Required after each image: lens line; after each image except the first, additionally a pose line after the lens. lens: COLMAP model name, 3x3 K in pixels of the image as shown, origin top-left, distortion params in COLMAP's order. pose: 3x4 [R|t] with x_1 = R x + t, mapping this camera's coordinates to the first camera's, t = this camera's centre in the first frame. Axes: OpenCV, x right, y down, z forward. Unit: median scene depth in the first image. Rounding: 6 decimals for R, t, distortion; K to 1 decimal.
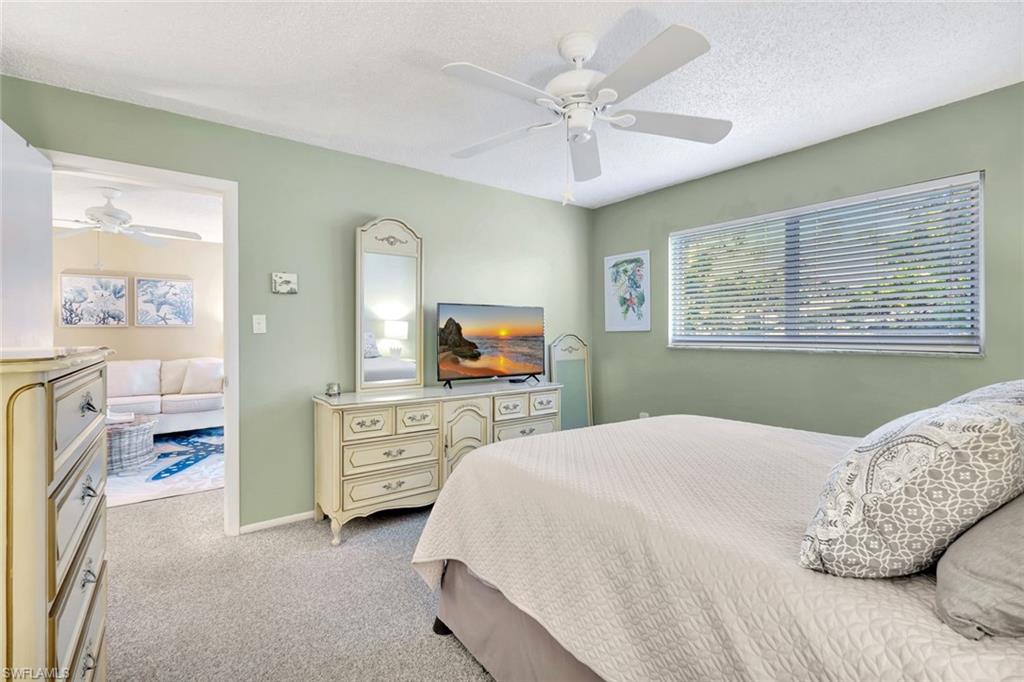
lens RADIAL K [[454.3, 0, 515.9], [0, 454.3, 336.7], [0, 0, 1]] dist [0.001792, -0.000573]
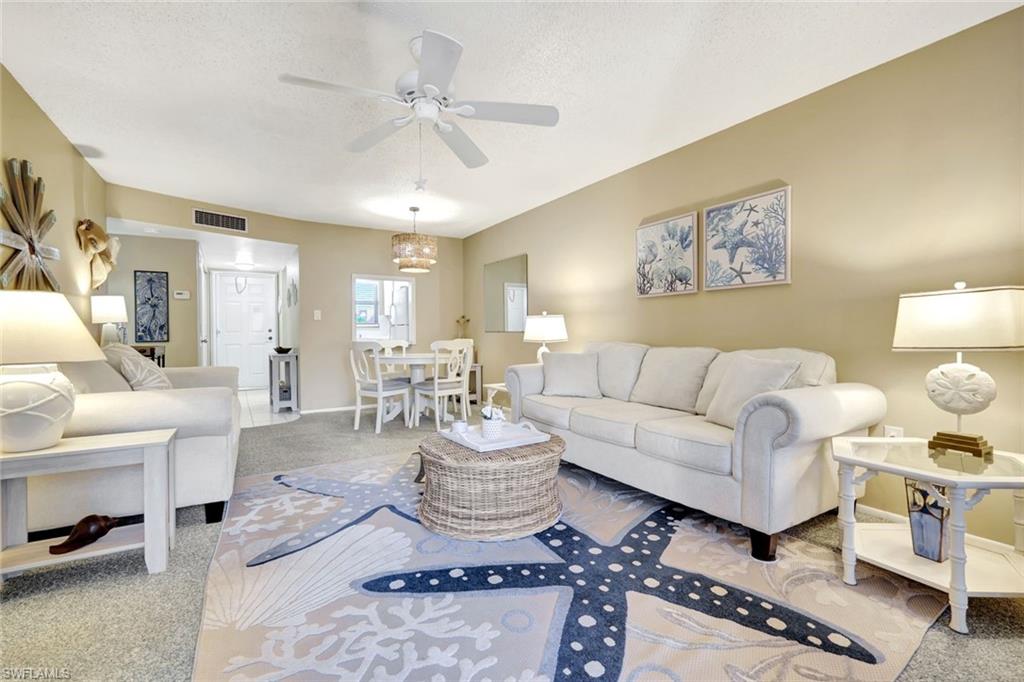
lens RADIAL K [[454.3, 0, 515.9], [0, 454.3, 336.7], [0, 0, 1]] dist [0.001792, -0.000573]
pose [[-0.075032, 0.015229, -0.997065, -0.227860], [0.000726, 0.999884, 0.015218, 0.028090], [0.997181, 0.000418, -0.075035, 0.812135]]
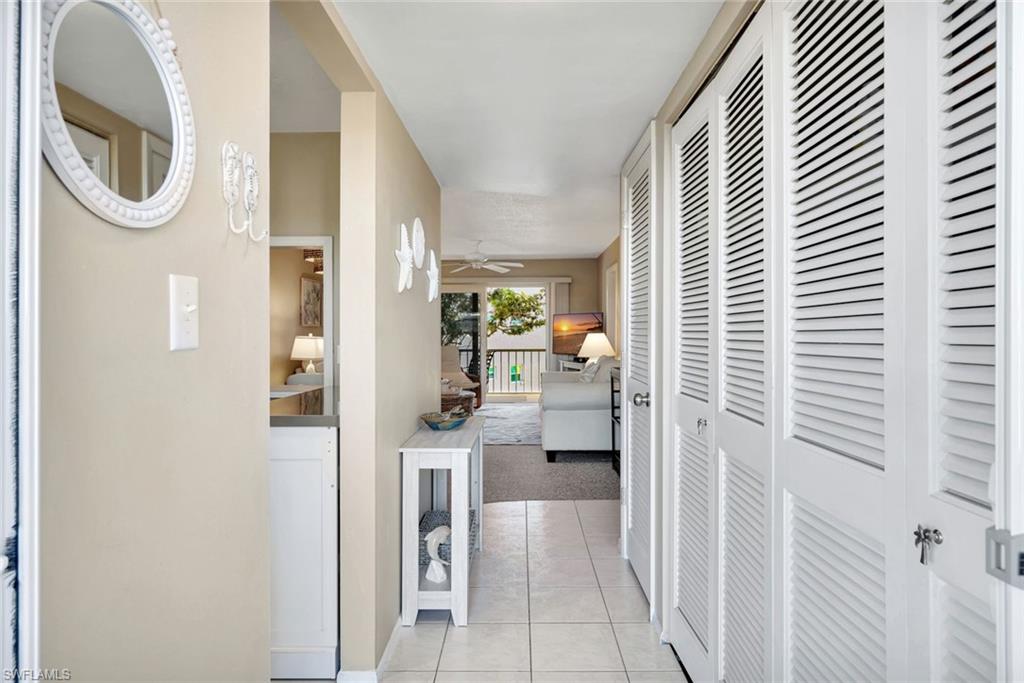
lens RADIAL K [[575.6, 0, 512.0], [0, 575.6, 341.5], [0, 0, 1]] dist [-0.001453, -0.000186]
pose [[0.606252, -0.013839, 0.795152, -1.695786], [0.007597, 0.999904, 0.011611, 0.002458], [-0.795236, -0.000998, 0.606299, -0.217006]]
